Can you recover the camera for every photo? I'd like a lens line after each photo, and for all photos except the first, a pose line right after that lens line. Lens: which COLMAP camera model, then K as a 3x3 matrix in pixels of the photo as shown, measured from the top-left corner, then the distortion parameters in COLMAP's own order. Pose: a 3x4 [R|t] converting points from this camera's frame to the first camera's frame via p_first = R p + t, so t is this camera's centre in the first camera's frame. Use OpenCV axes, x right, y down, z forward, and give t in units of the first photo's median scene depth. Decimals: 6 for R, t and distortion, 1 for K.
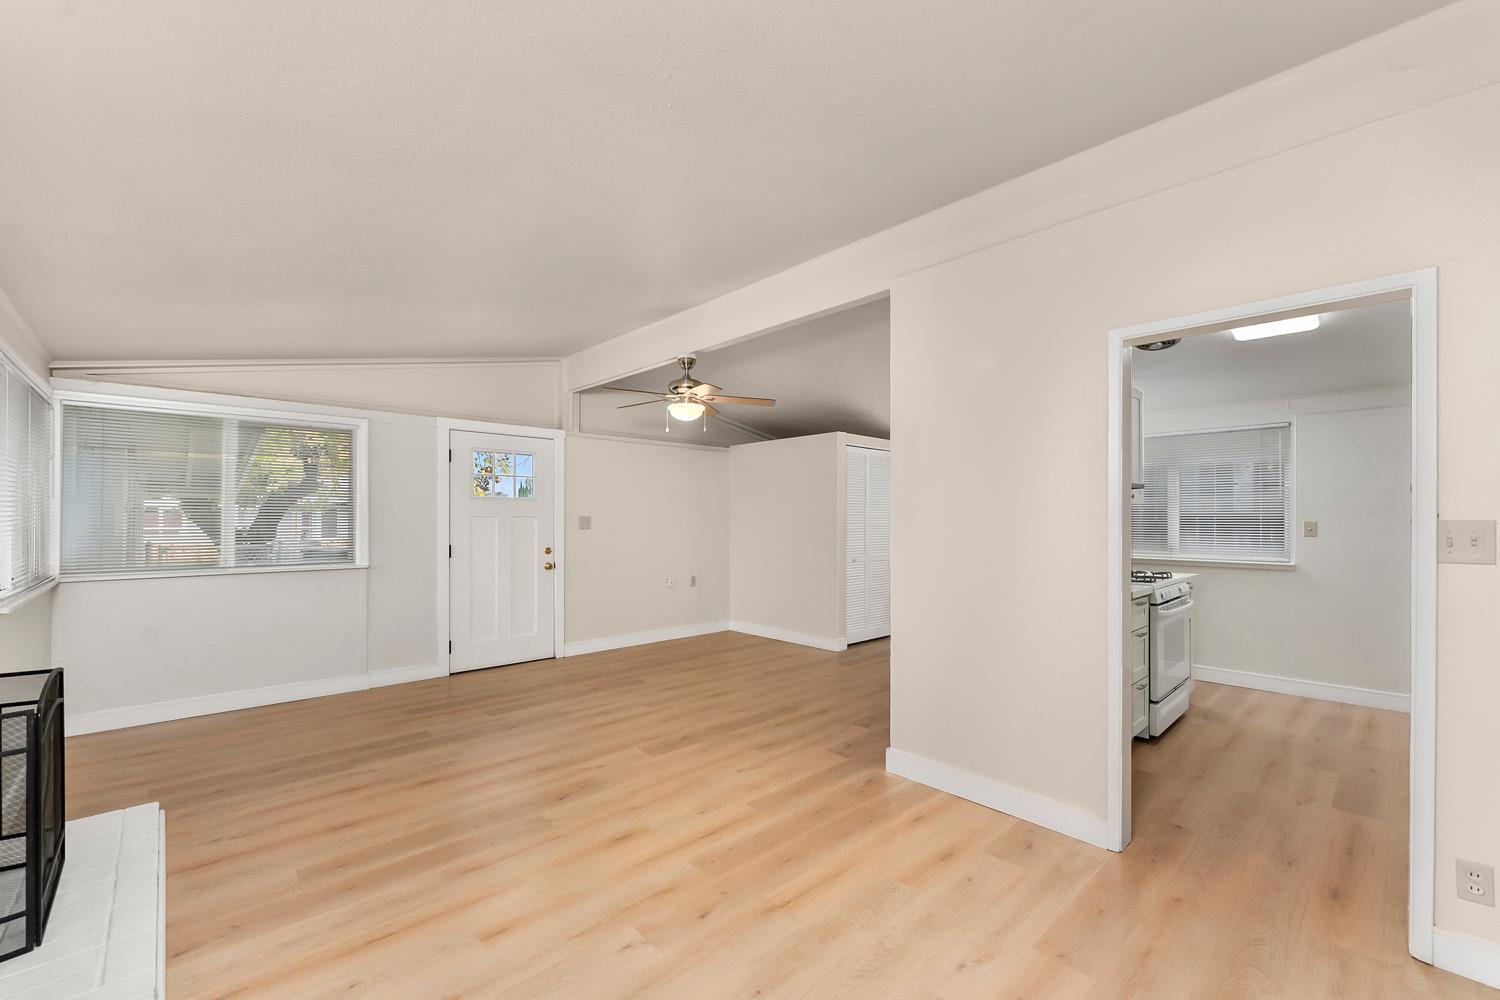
lens RADIAL K [[593.9, 0, 750.9], [0, 593.9, 522.4], [0, 0, 1]] dist [-0.002923, 0.000753]
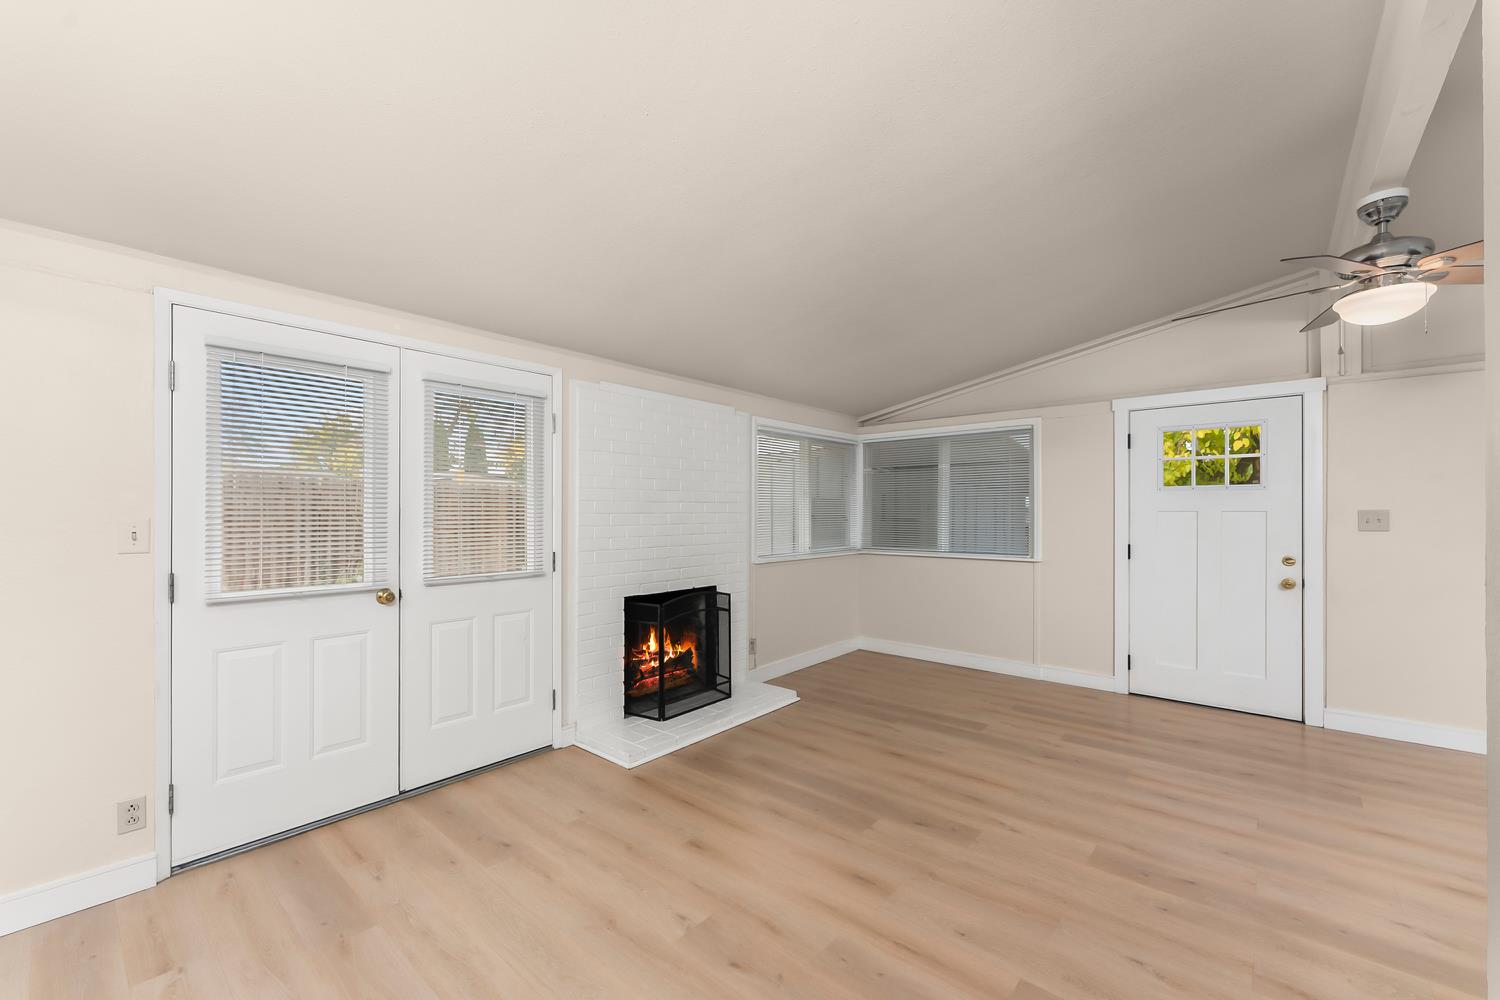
lens RADIAL K [[593.9, 0, 745.3], [0, 593.9, 519.1], [0, 0, 1]] dist [-0.002923, 0.000753]
pose [[0.094041, 0.002163, -0.995566, 0.407723], [0.000983, 0.999997, 0.002265, -0.002916], [0.995568, -0.001191, 0.094038, 0.473597]]
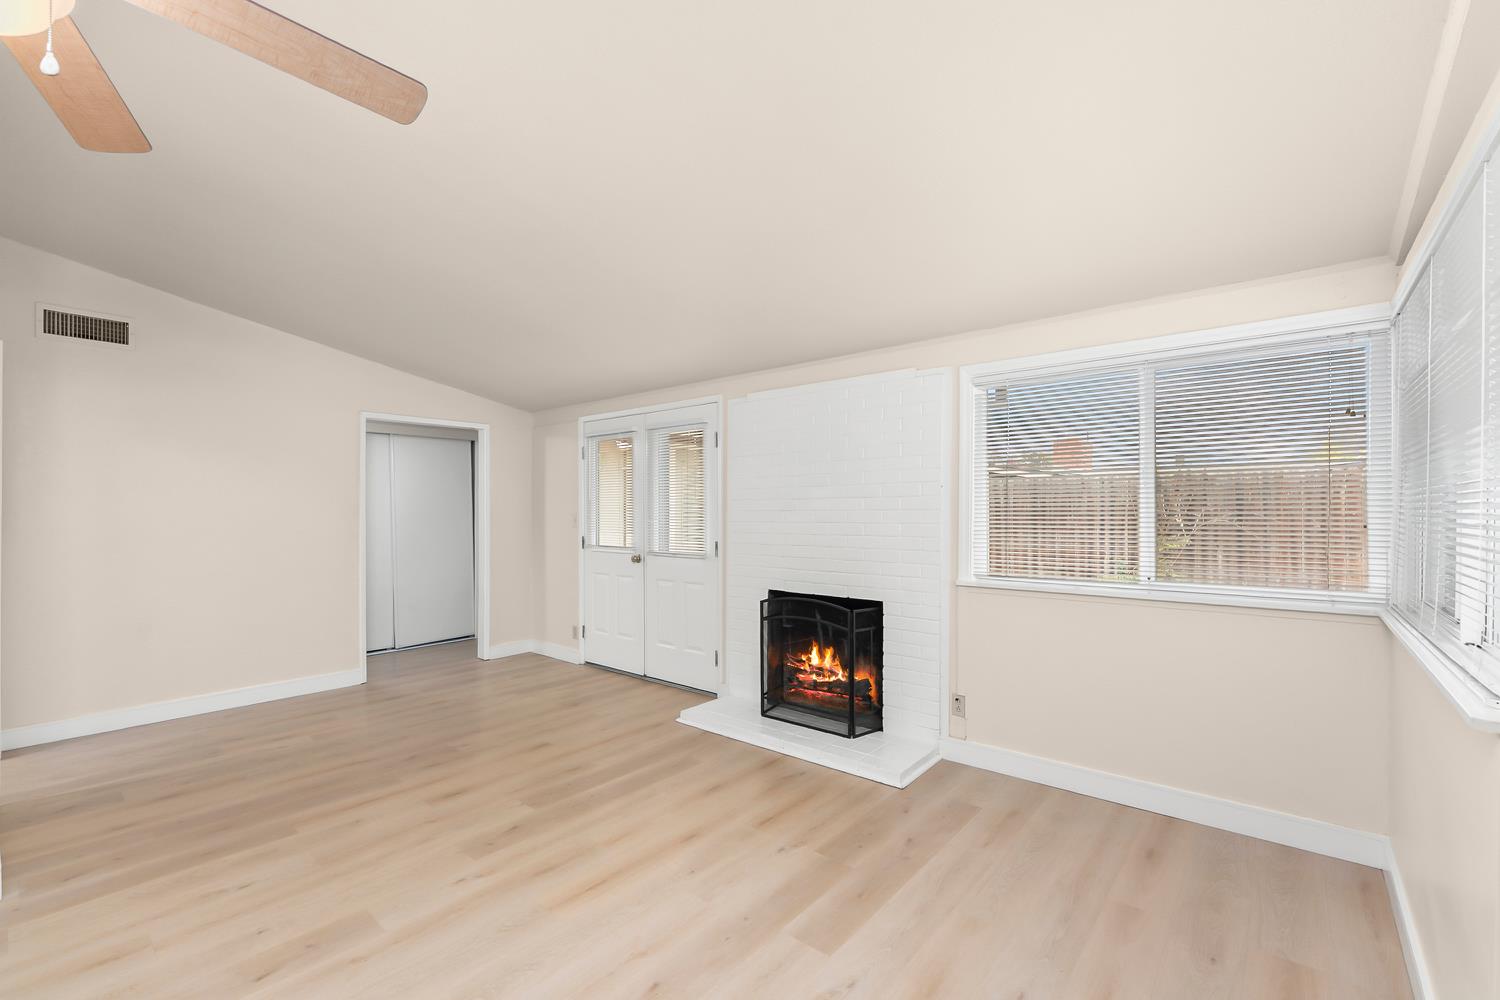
lens RADIAL K [[628.3, 0, 747.9], [0, 628.3, 510.8], [0, 0, 1]] dist [-0.007658, 0.001376]
pose [[-0.992677, -0.004488, -0.120715, -0.400421], [-0.004019, 0.999983, -0.004130, -0.004886], [0.120731, -0.003614, -0.992679, 1.437003]]
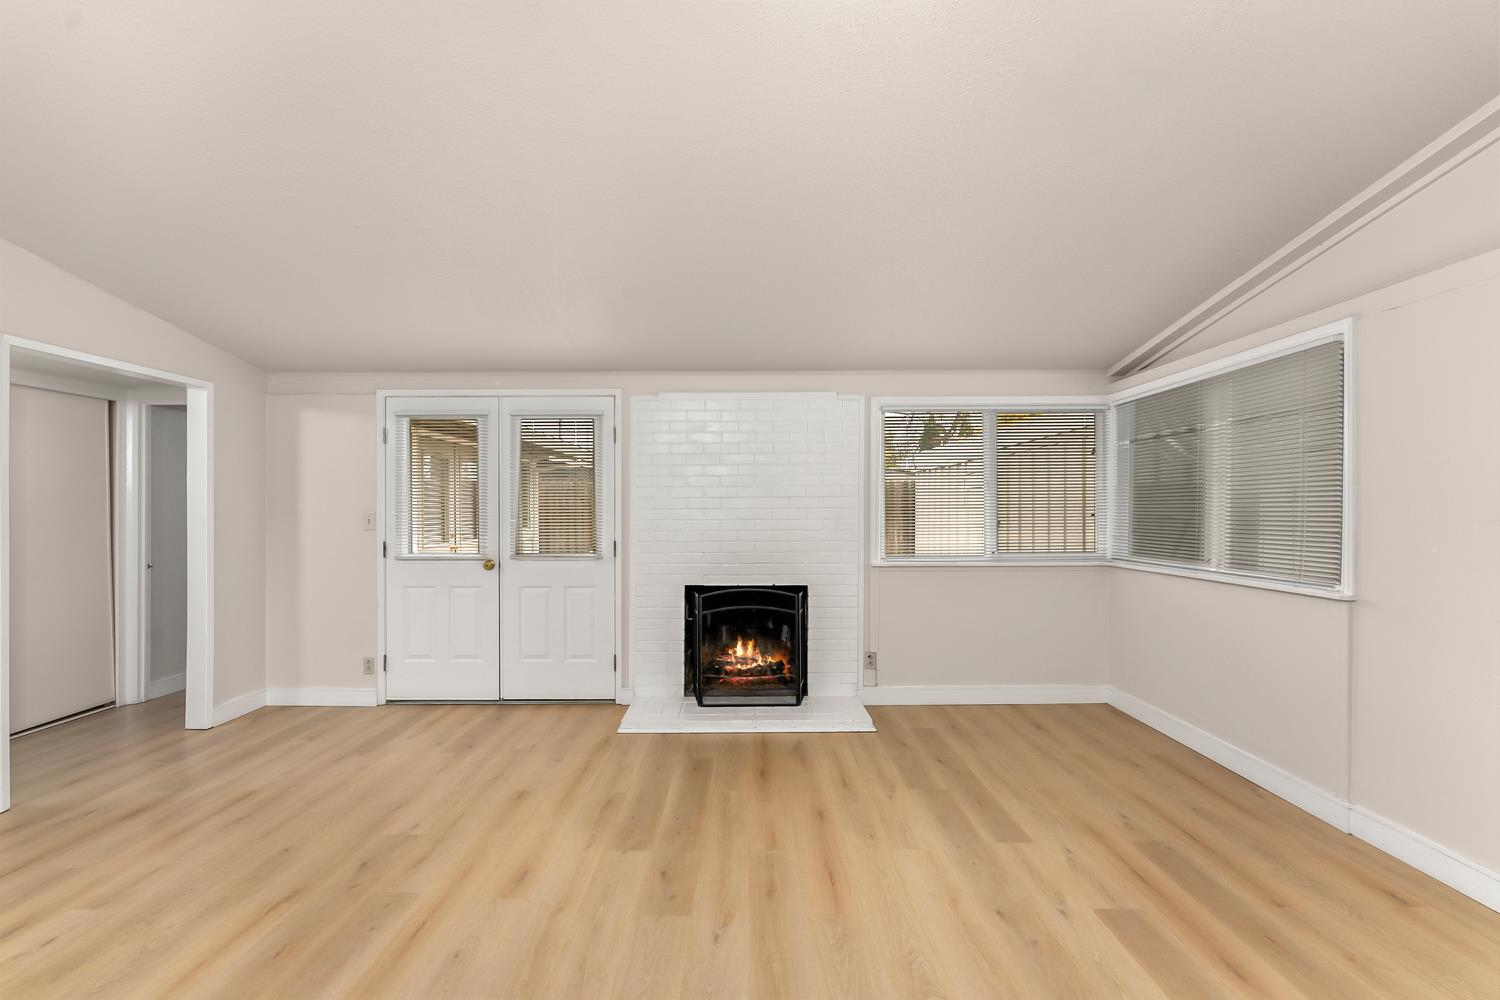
lens RADIAL K [[593.9, 0, 743.6], [0, 593.9, 506.7], [0, 0, 1]] dist [-0.002923, 0.000753]
pose [[-0.687284, -0.009037, -0.726333, 0.125325], [-0.000613, 0.999929, -0.011861, -0.000611], [0.726389, -0.007706, -0.687241, 1.169652]]
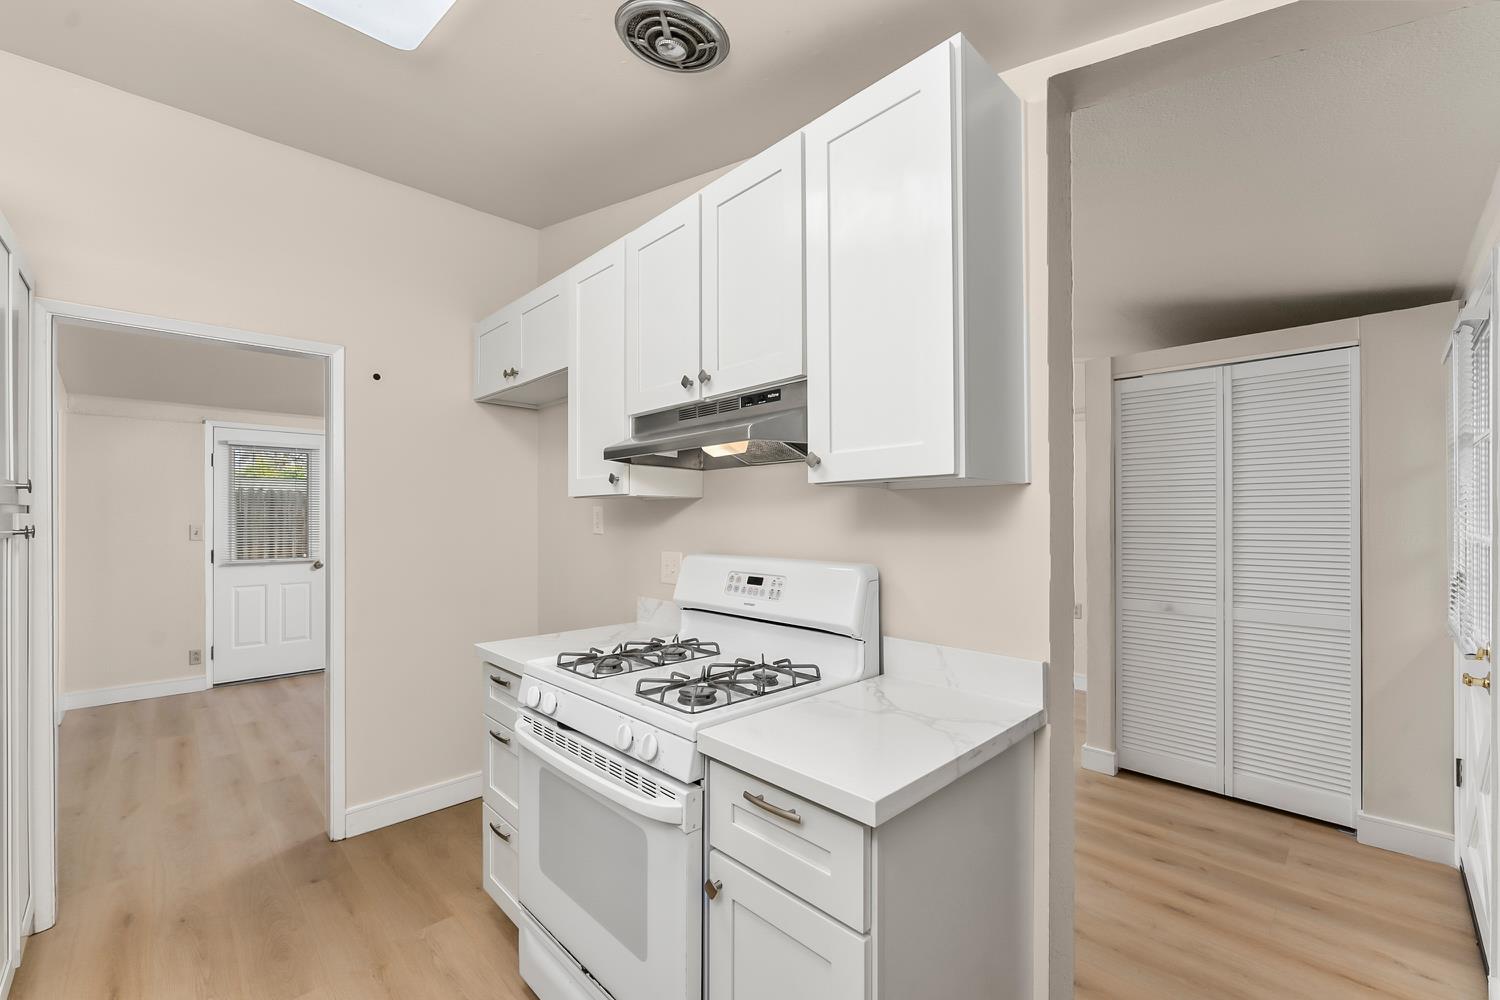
lens RADIAL K [[628.3, 0, 749.3], [0, 628.3, 512.1], [0, 0, 1]] dist [-0.007658, 0.001376]
pose [[0.016910, -0.007929, -0.999826, 1.121773], [-0.003508, 0.999962, -0.007990, -0.023925], [0.999851, 0.003643, 0.016882, 1.082926]]
